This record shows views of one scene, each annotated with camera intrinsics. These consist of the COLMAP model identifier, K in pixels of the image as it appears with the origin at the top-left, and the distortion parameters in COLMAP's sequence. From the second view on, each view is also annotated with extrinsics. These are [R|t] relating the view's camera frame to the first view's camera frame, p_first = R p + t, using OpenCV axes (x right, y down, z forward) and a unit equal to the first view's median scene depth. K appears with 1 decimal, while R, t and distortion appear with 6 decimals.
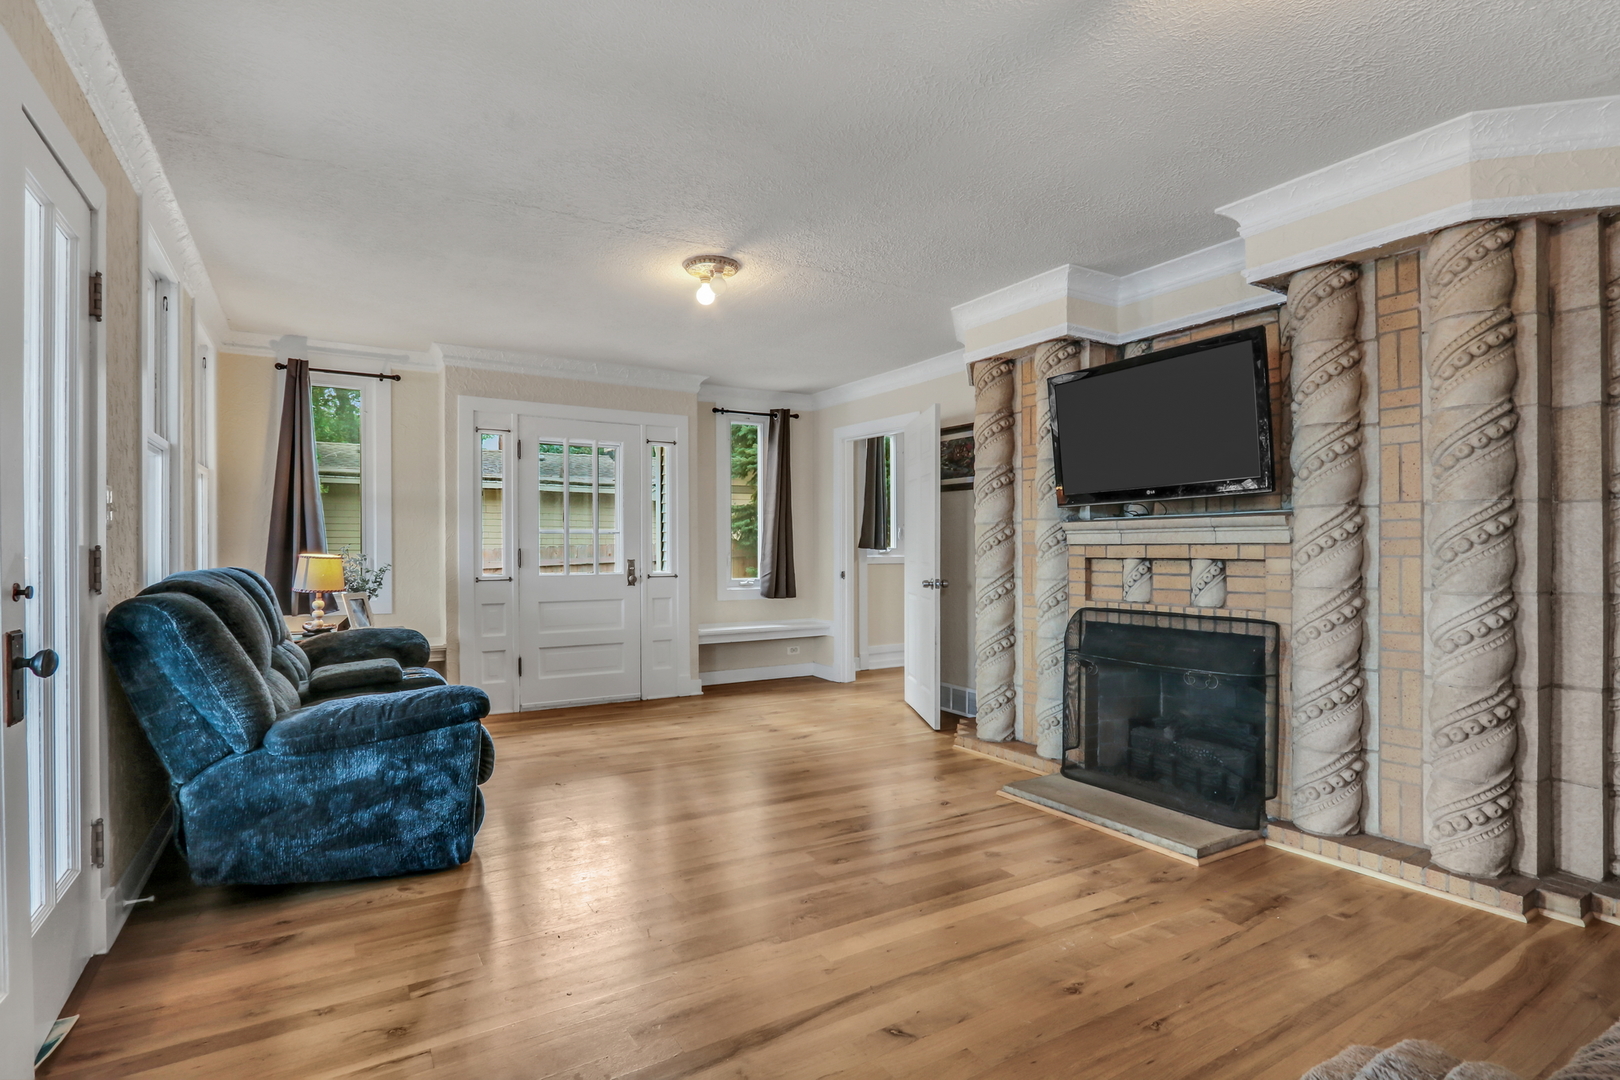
lens RADIAL K [[807.1, 0, 800.0], [0, 807.1, 548.2], [0, 0, 1]] dist [0.005640, 0.000177]
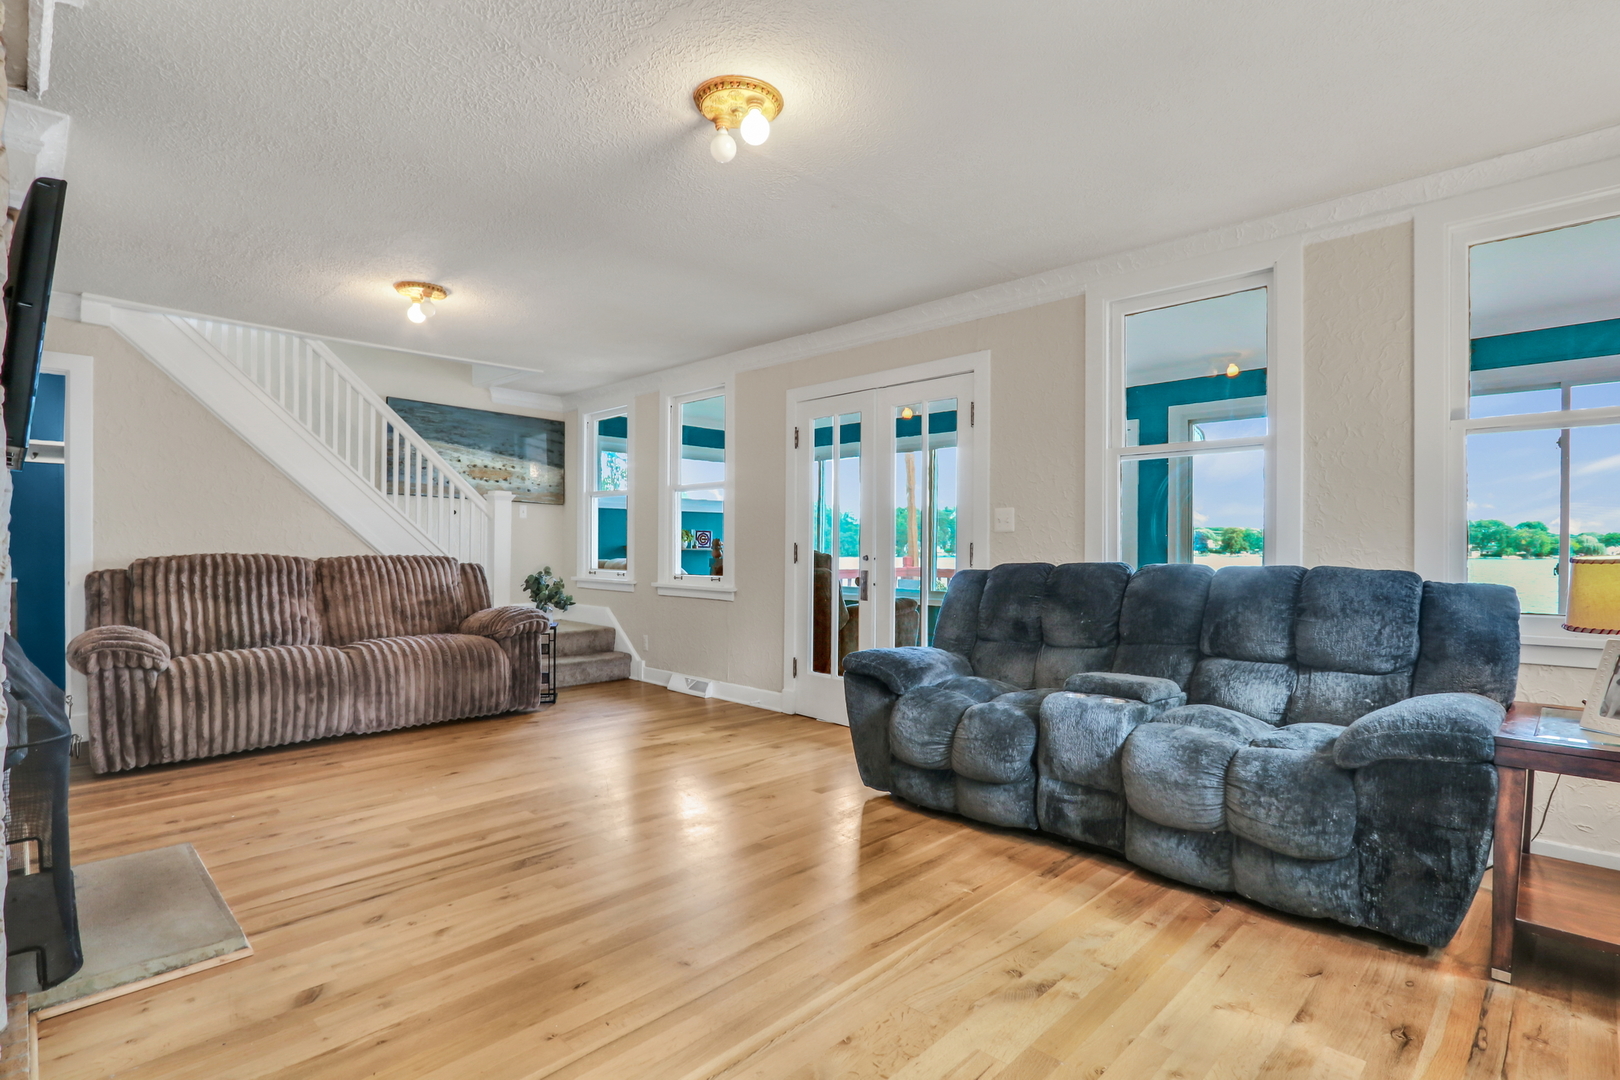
lens RADIAL K [[807.1, 0, 820.0], [0, 807.1, 542.7], [0, 0, 1]] dist [0.005640, 0.000177]
pose [[-0.968023, -0.003369, -0.250841, -0.006619], [-0.002152, 0.999985, -0.005126, 0.006392], [0.250854, -0.004422, -0.968015, 1.468684]]
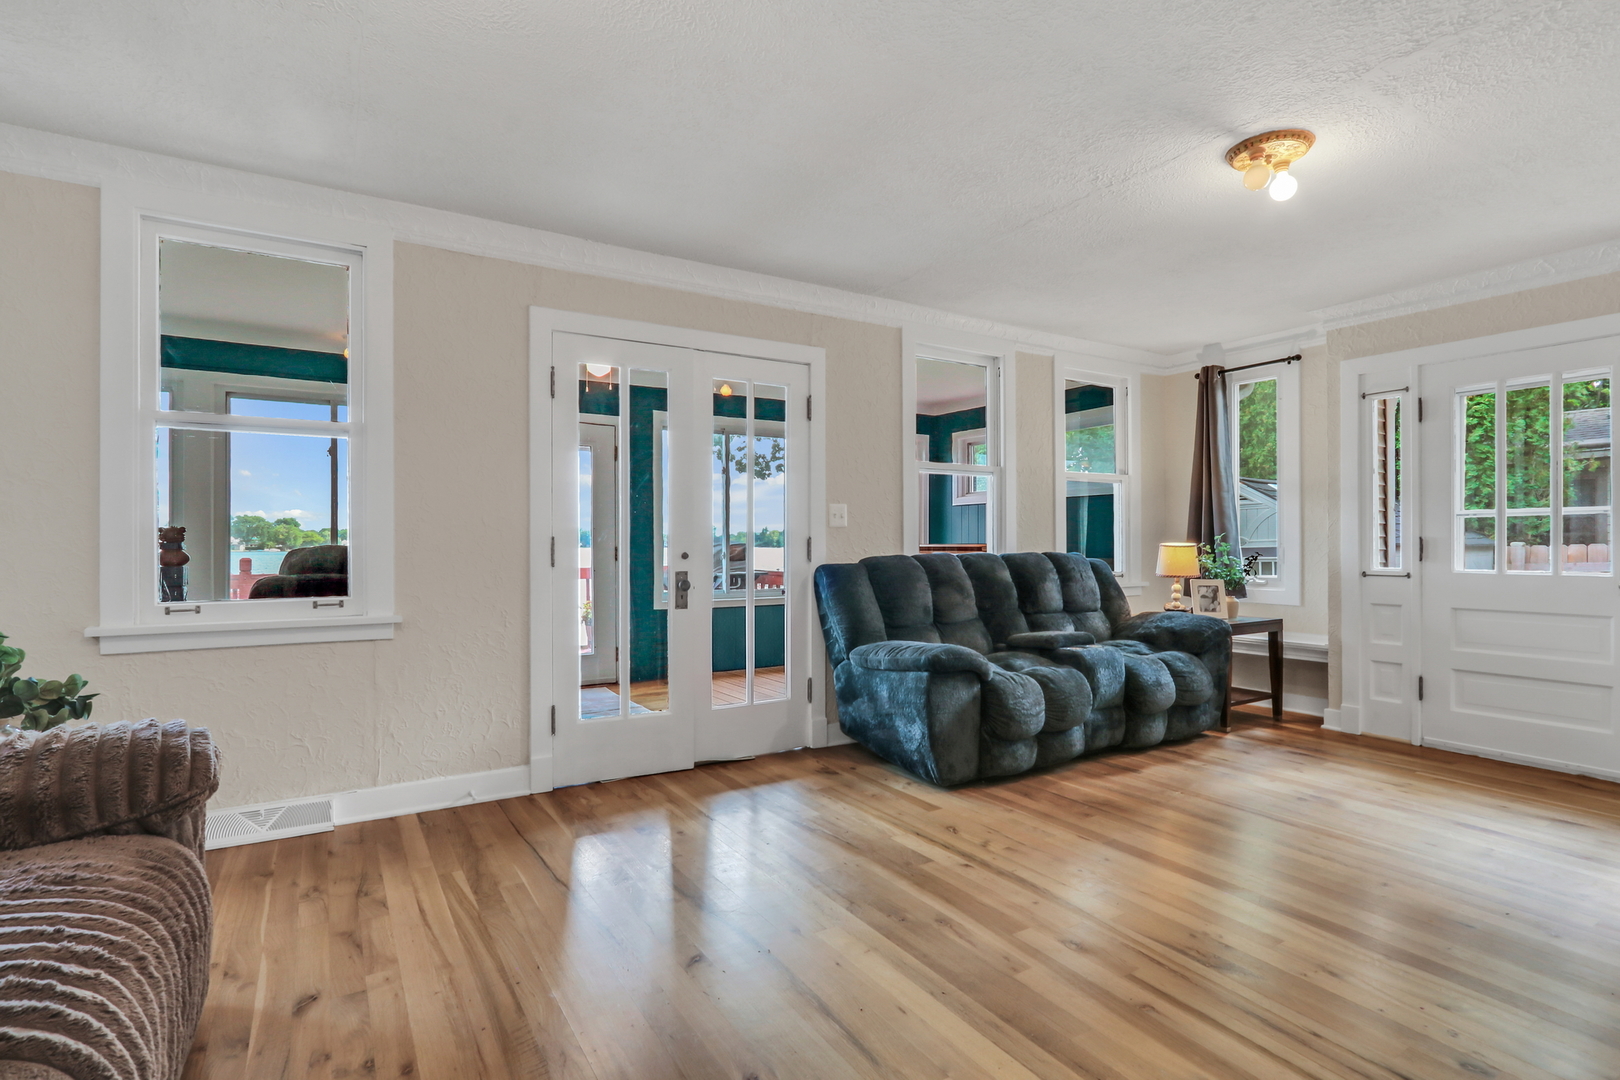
lens RADIAL K [[807.1, 0, 805.0], [0, 807.1, 543.6], [0, 0, 1]] dist [0.005640, 0.000177]
pose [[0.001471, 0.003059, -0.999994, 0.565025], [0.001912, 0.999993, 0.003061, 0.004305], [0.999997, -0.001917, 0.001465, 0.523924]]
